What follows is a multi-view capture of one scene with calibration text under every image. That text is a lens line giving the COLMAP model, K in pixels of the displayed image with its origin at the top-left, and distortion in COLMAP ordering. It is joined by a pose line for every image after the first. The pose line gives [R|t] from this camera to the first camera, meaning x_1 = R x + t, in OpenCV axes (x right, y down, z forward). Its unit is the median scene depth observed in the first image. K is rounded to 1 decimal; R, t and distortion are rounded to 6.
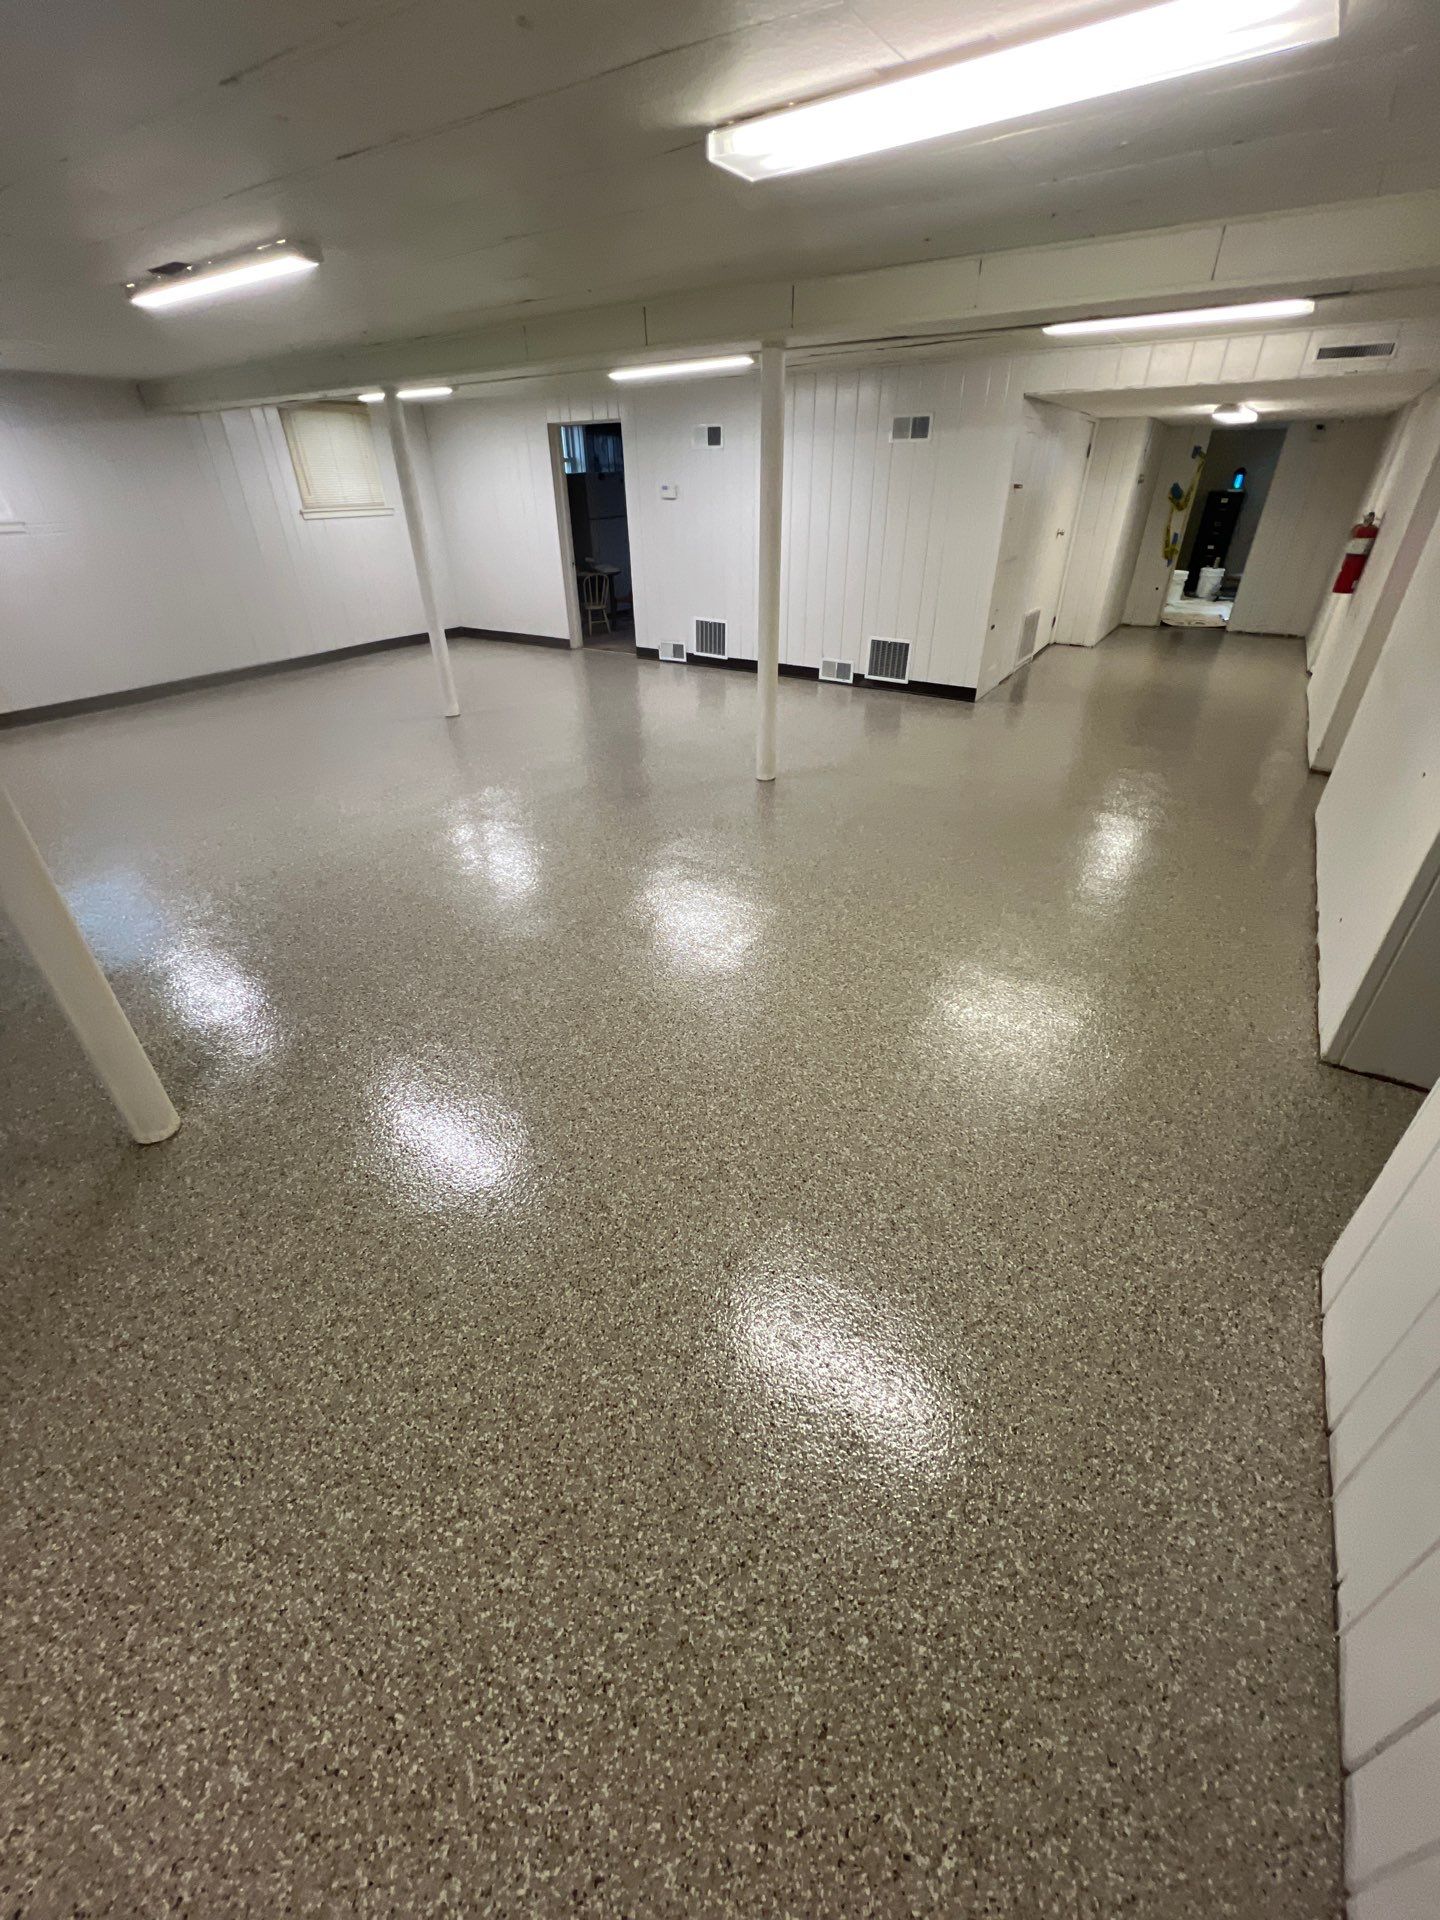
lens RADIAL K [[776.3, 0, 725.3], [0, 776.3, 953.2], [0, 0, 1]] dist [0.001121, -0.000683]
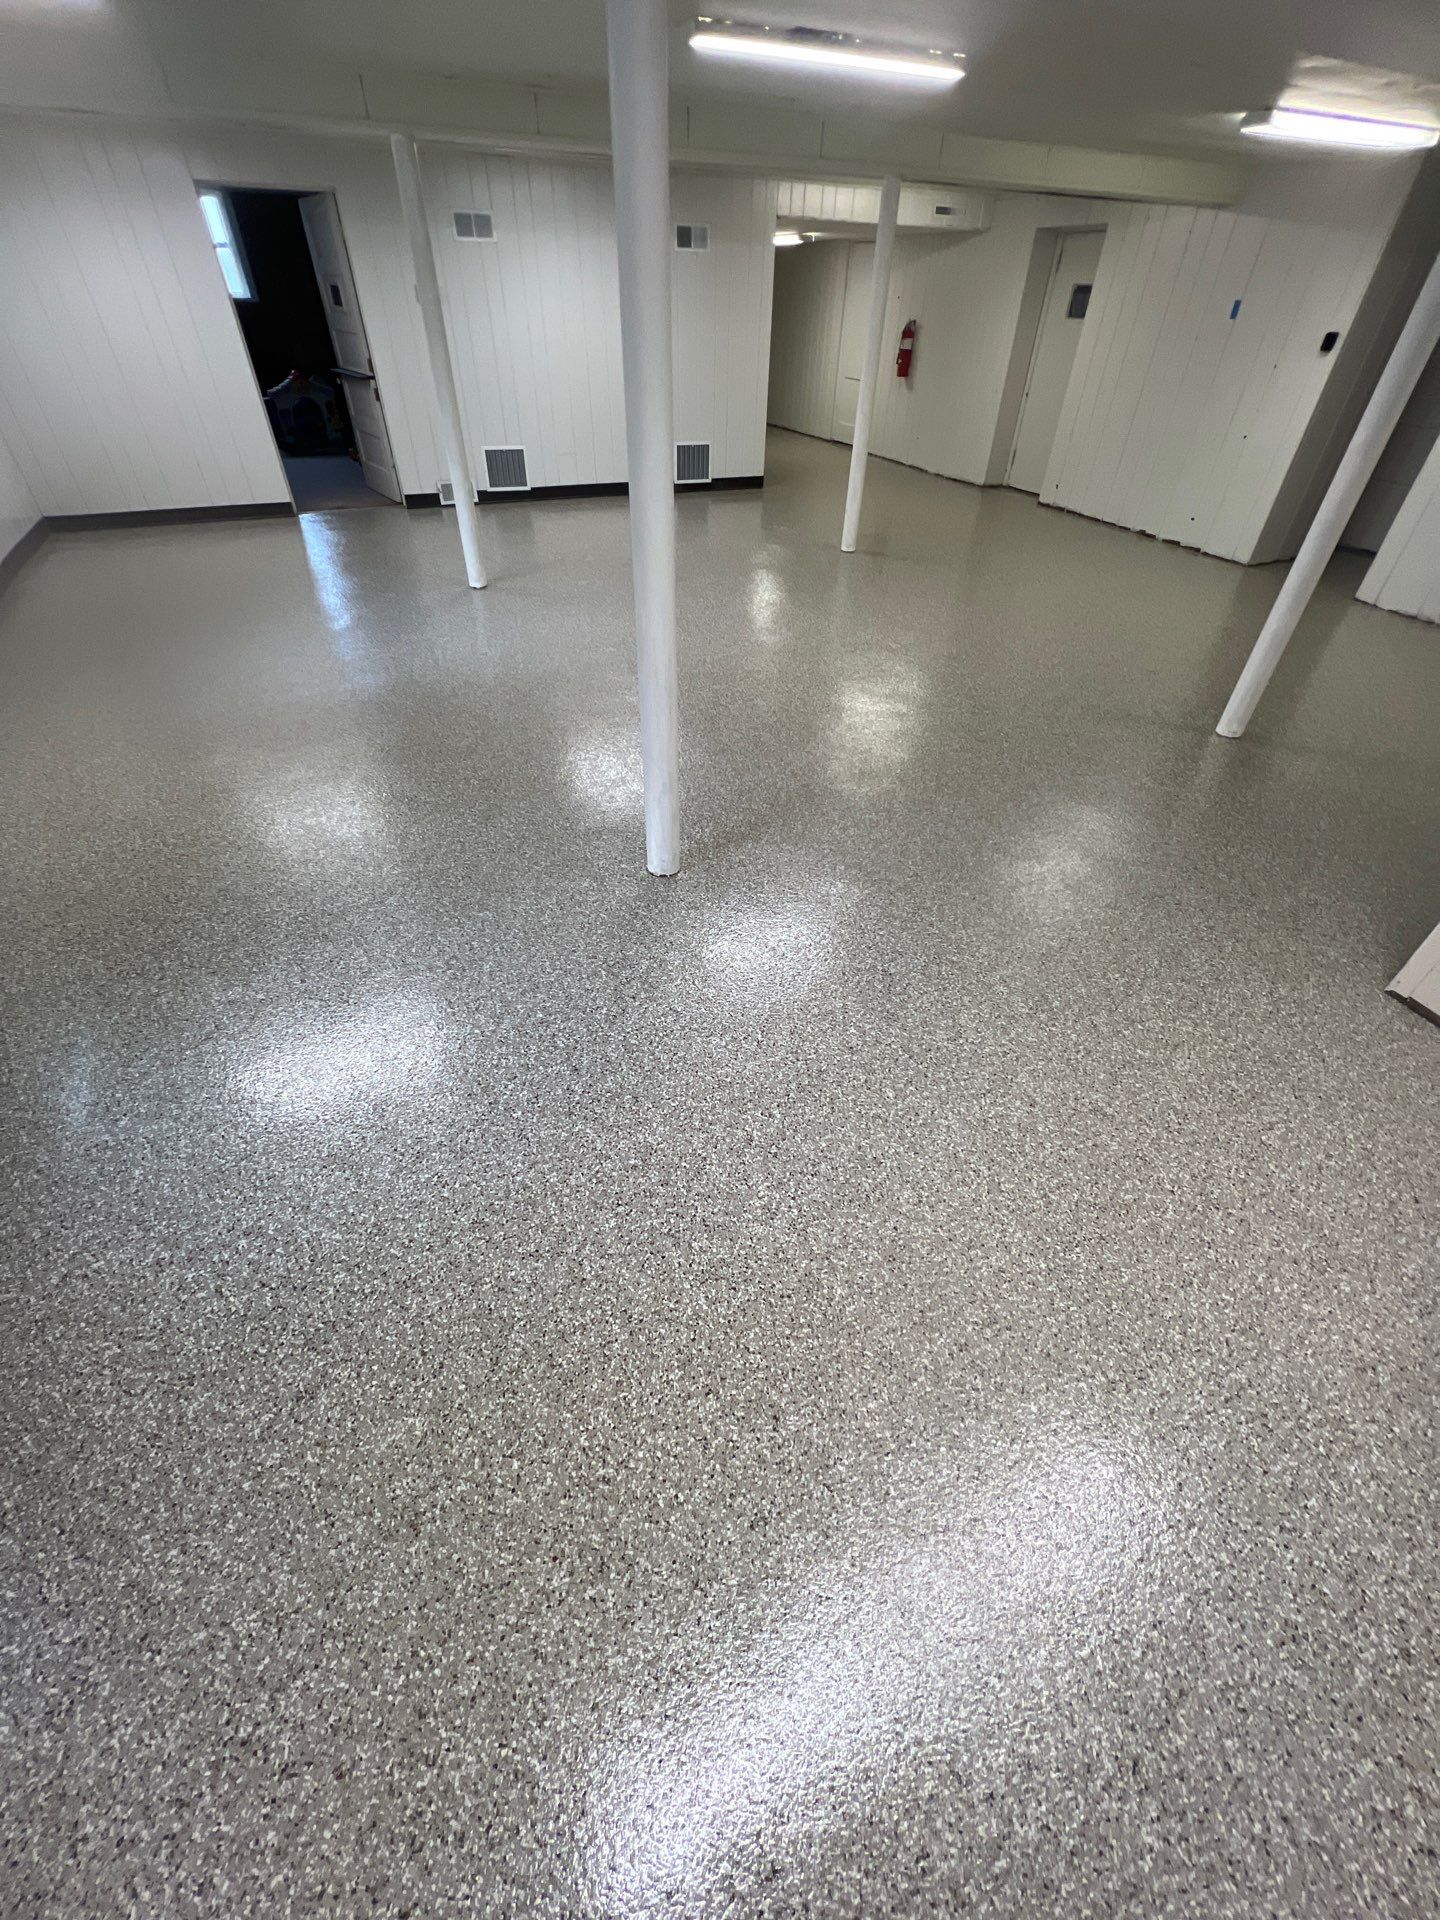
lens RADIAL K [[776.3, 0, 725.3], [0, 776.3, 953.2], [0, 0, 1]] dist [0.001121, -0.000683]
pose [[0.508311, -0.560351, 0.653932, -0.817001], [0.399042, 0.826168, 0.397758, -0.192545], [-0.763142, 0.058762, 0.643554, 0.238508]]
